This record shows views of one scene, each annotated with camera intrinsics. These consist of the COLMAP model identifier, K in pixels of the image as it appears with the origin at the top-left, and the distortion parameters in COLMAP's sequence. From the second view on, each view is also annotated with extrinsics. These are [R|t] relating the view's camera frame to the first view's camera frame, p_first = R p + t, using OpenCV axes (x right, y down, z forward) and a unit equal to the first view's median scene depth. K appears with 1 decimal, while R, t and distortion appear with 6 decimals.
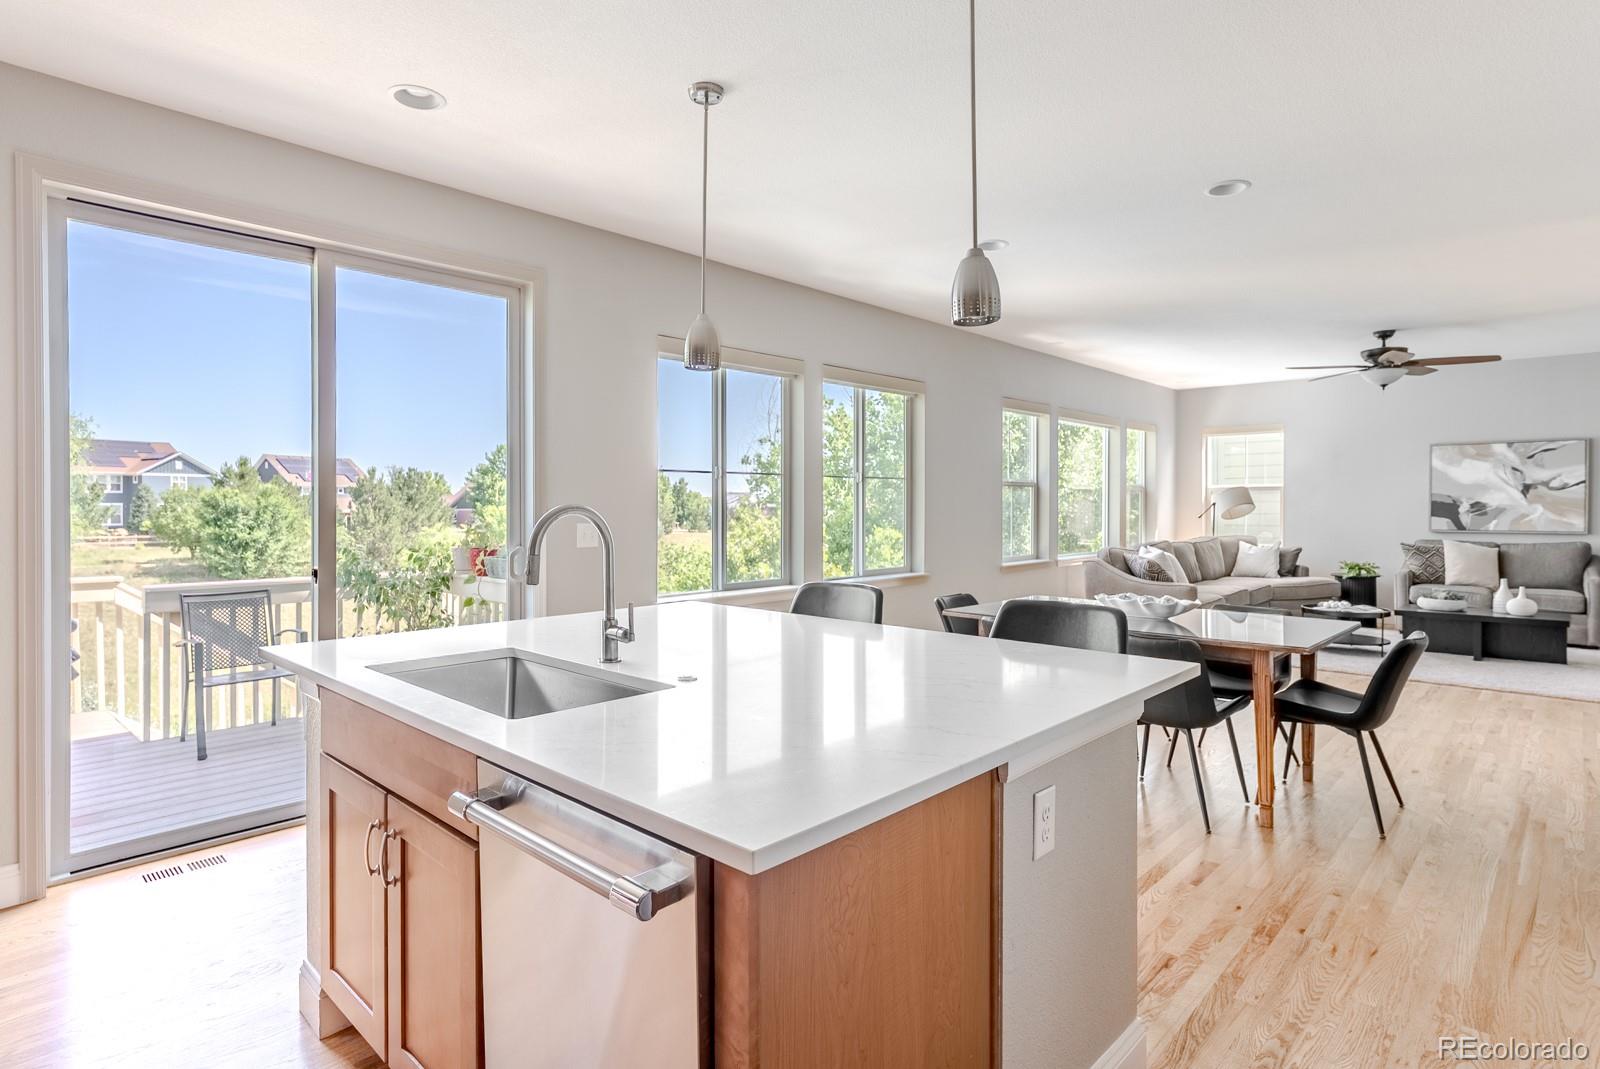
lens RADIAL K [[832.0, 0, 803.5], [0, 832.0, 510.8], [0, 0, 1]] dist [-0.004747, 0.000401]
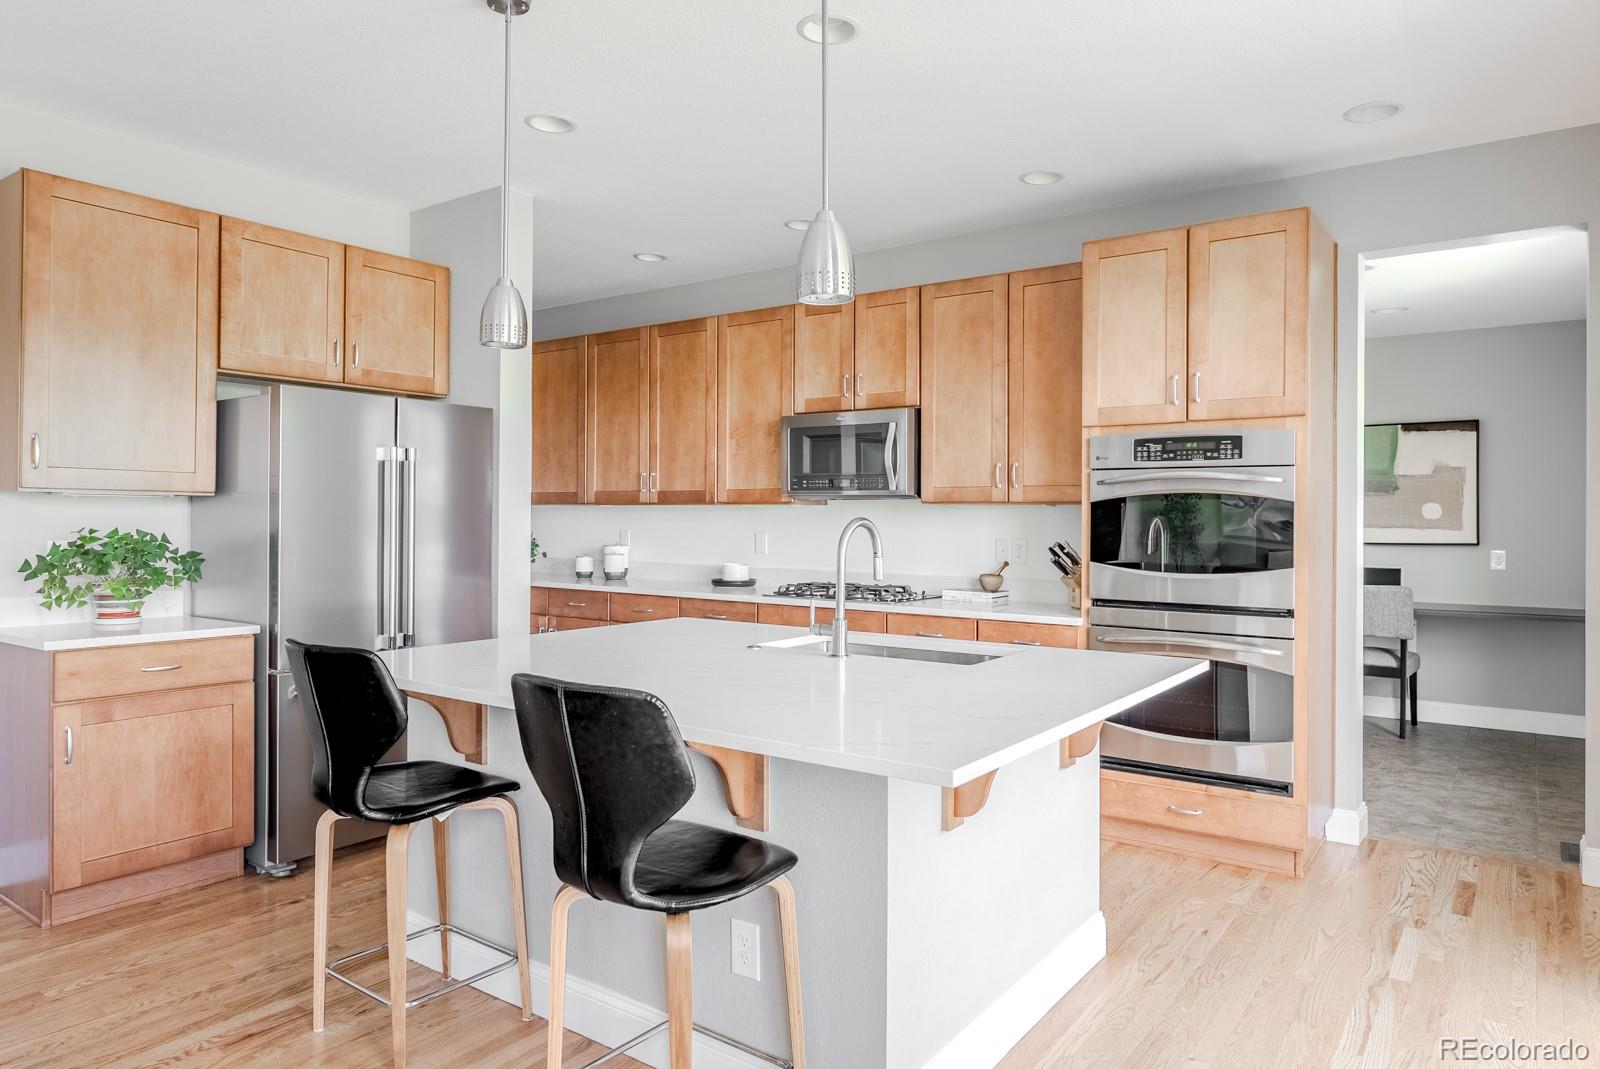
lens RADIAL K [[1001.0, 0, 801.7], [0, 1001.0, 526.0], [0, 0, 1]] dist [-0.001555, -0.000227]
pose [[-0.991911, -0.003500, -0.126886, -0.003794], [-0.005452, 0.999872, 0.015044, -0.005329], [0.126817, 0.015614, -0.991803, 0.625723]]
